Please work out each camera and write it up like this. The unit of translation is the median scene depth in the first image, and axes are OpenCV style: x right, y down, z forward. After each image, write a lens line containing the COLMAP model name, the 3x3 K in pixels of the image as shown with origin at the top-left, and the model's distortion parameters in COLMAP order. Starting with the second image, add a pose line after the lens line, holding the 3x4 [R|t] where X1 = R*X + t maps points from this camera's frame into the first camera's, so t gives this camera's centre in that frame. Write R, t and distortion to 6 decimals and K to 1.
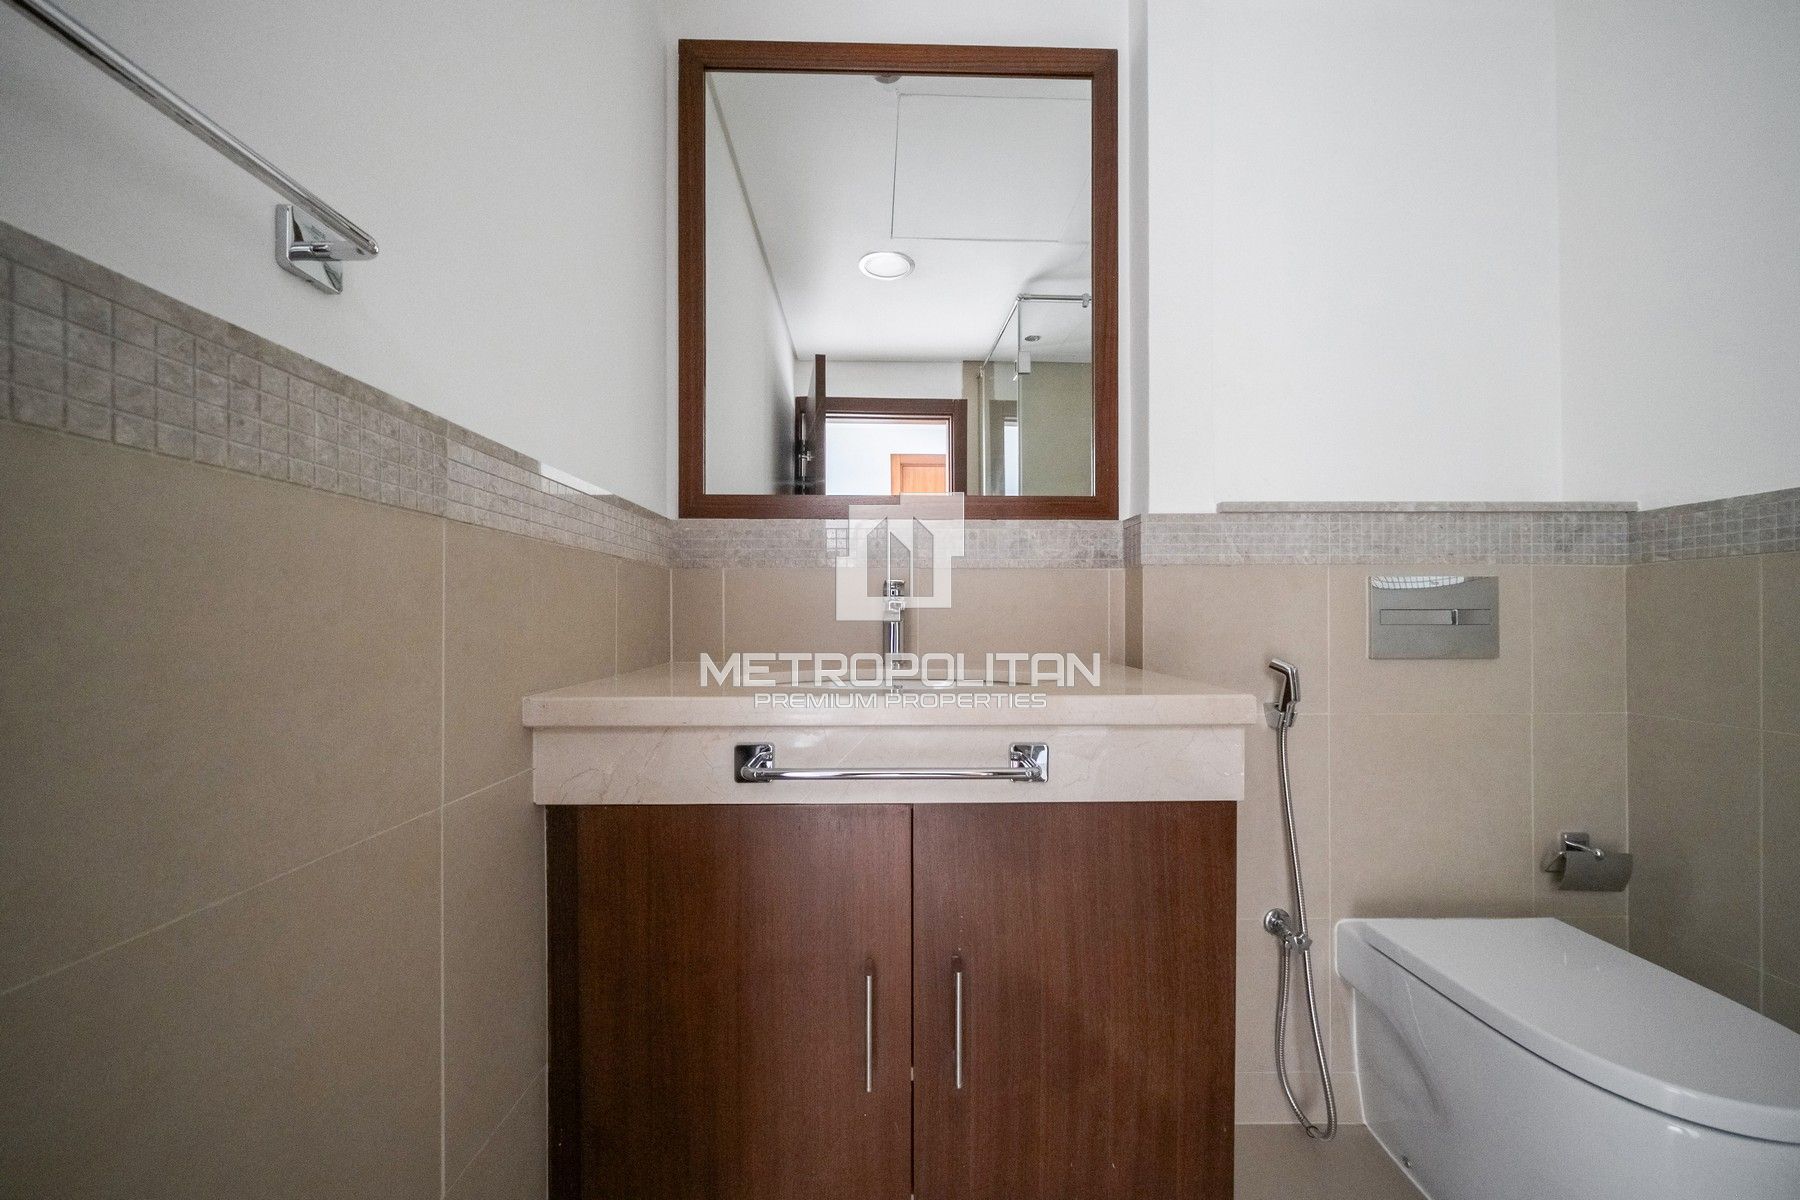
lens RADIAL K [[626.9, 0, 893.8], [0, 626.9, 614.3], [0, 0, 1]] dist [-0.006006, 0.000415]
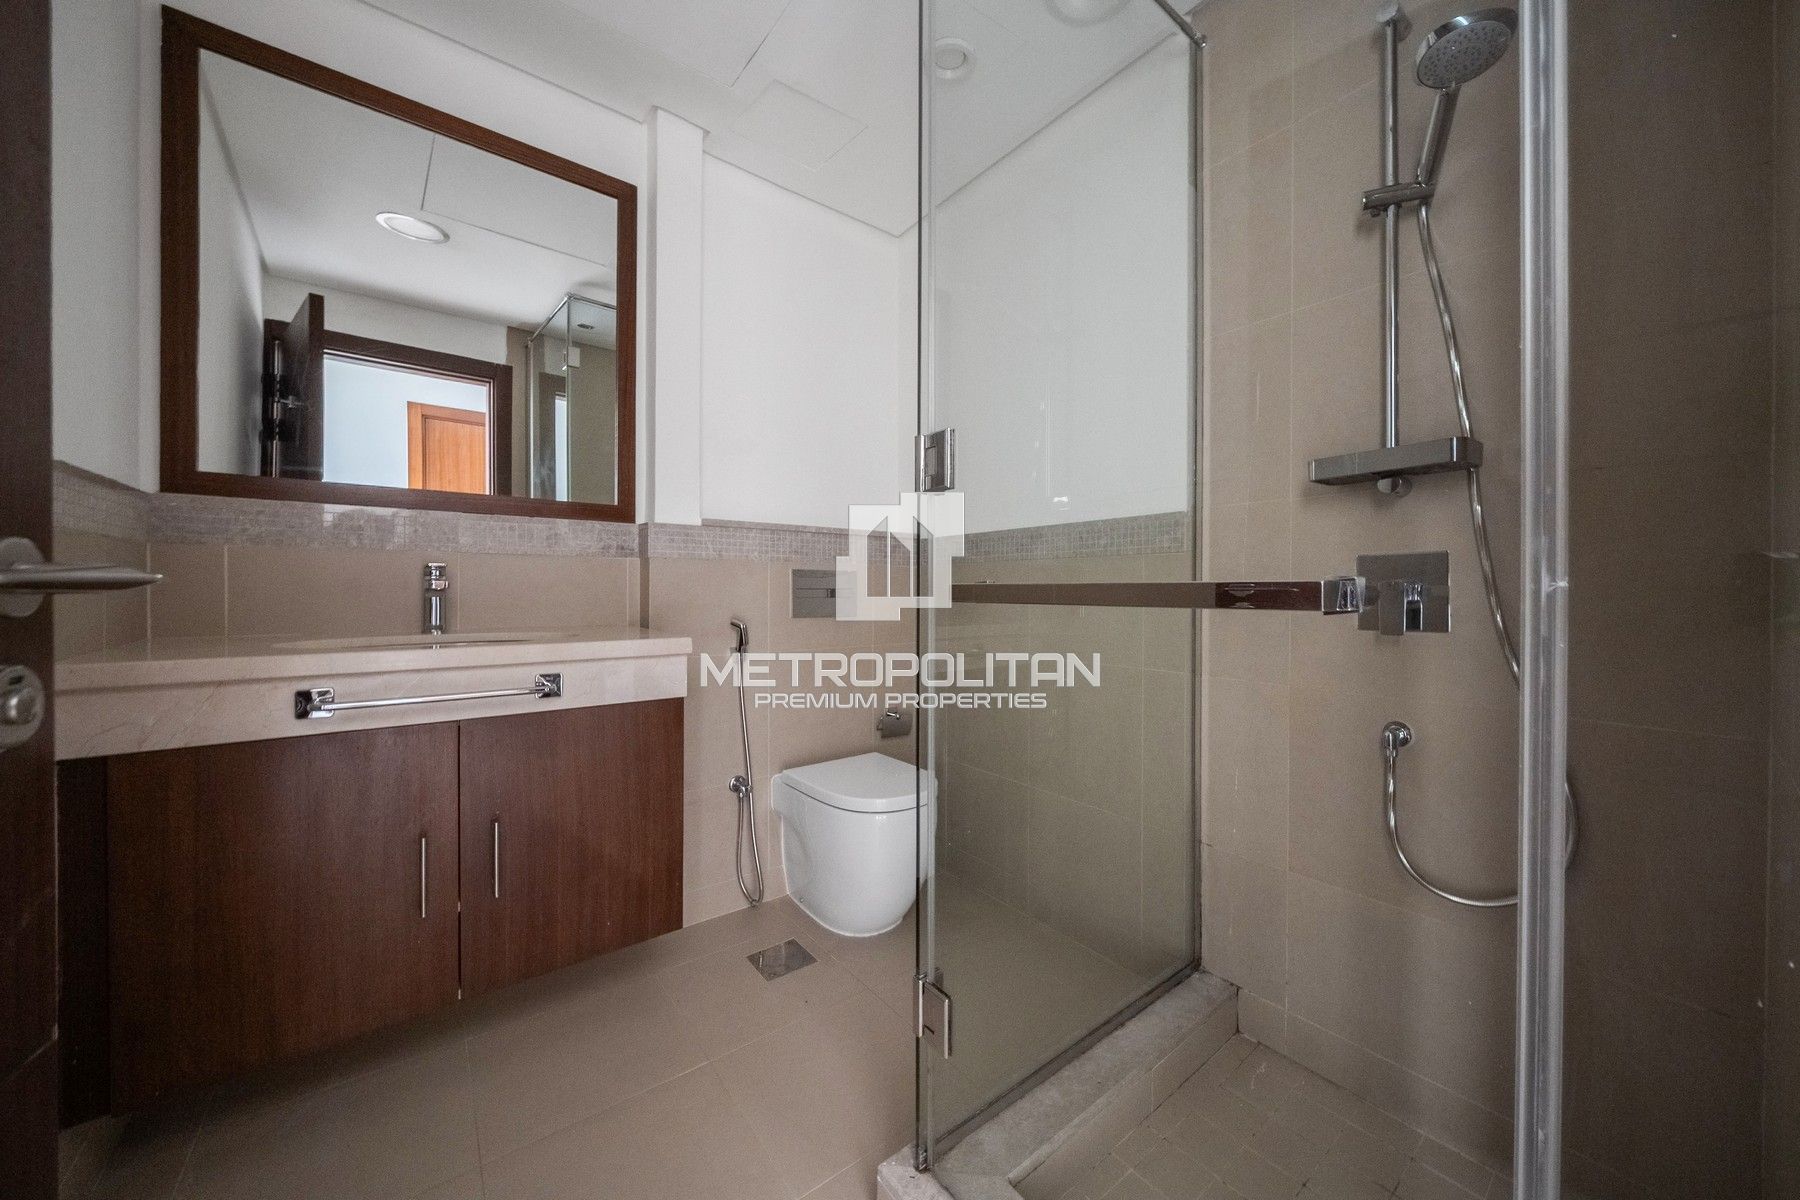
lens RADIAL K [[639.3, 0, 931.9], [0, 639.3, 591.5], [0, 0, 1]] dist [-0.006336, 0.000046]
pose [[0.767597, 0.002258, 0.640929, -0.050133], [-0.008728, 0.999938, 0.006931, -0.015111], [-0.640873, -0.010914, 0.767569, -0.555508]]
